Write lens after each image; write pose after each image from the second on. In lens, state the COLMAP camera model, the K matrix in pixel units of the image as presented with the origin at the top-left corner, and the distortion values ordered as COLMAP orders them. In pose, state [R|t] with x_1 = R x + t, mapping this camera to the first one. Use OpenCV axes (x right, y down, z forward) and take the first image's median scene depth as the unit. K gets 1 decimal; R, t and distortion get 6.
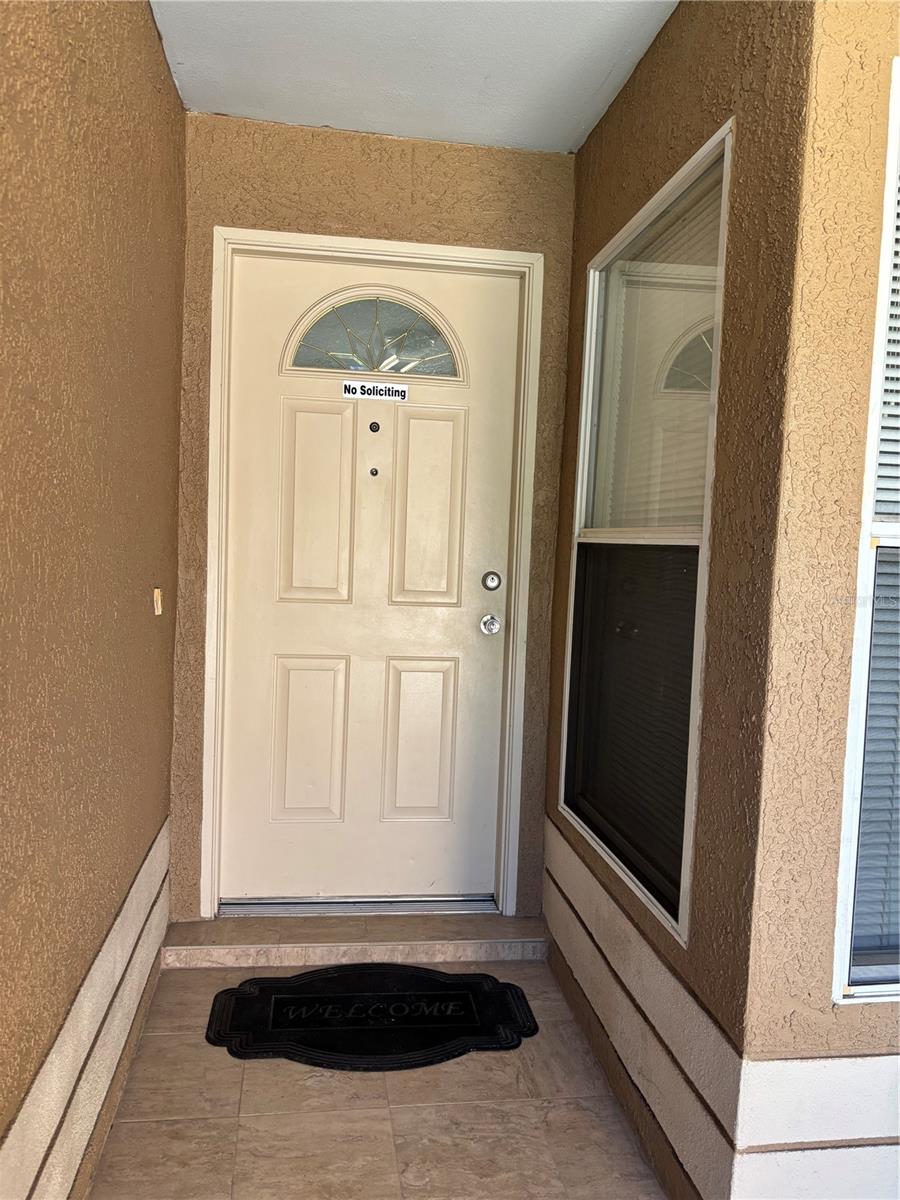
lens RADIAL K [[900.2, 0, 450.0], [0, 900.2, 600.0], [0, 0, 1]] dist [0.009973, -0.041631]
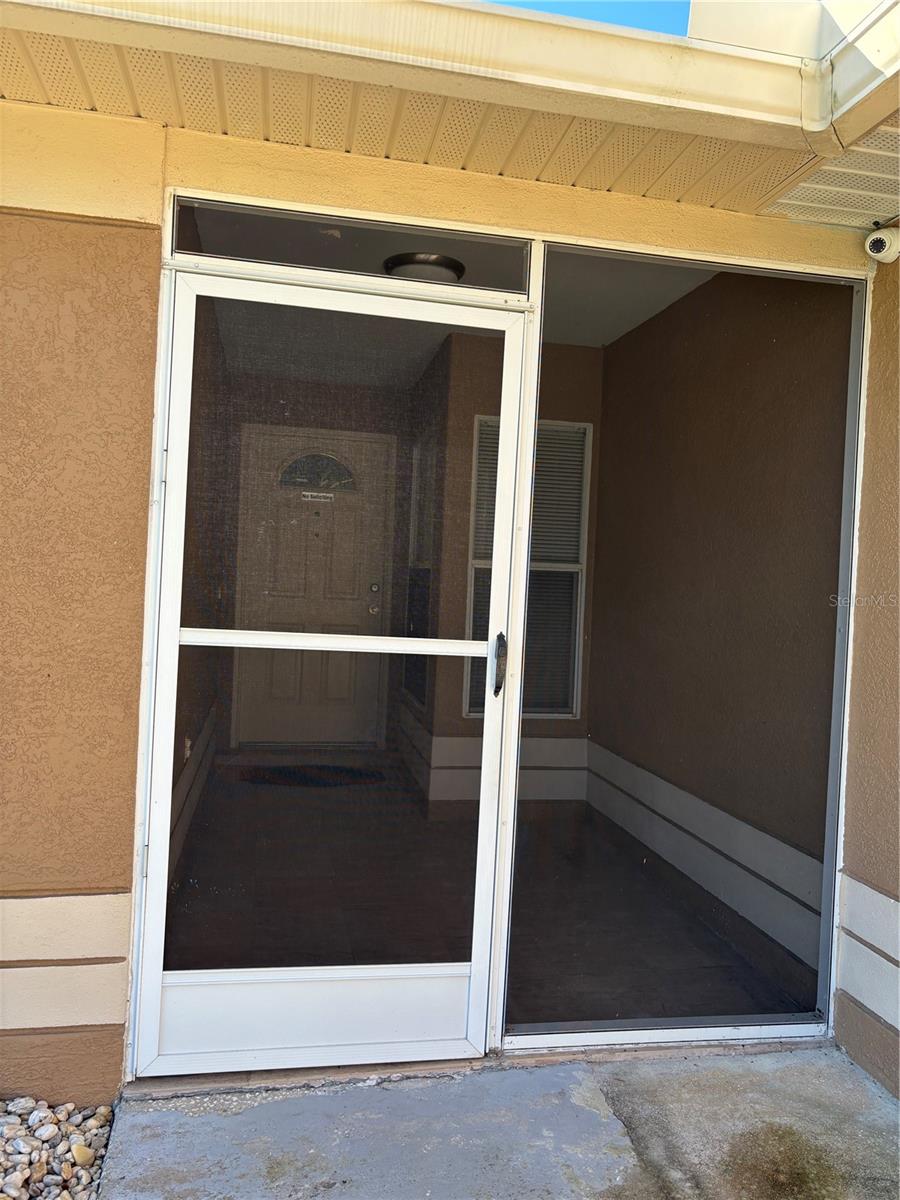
lens RADIAL K [[900.2, 0, 450.0], [0, 900.2, 600.0], [0, 0, 1]] dist [0.009973, -0.041631]
pose [[0.998776, 0.005298, 0.049175, 0.125701], [-0.003334, 0.999197, -0.039936, 0.094519], [-0.049347, 0.039723, 0.997991, -1.124563]]
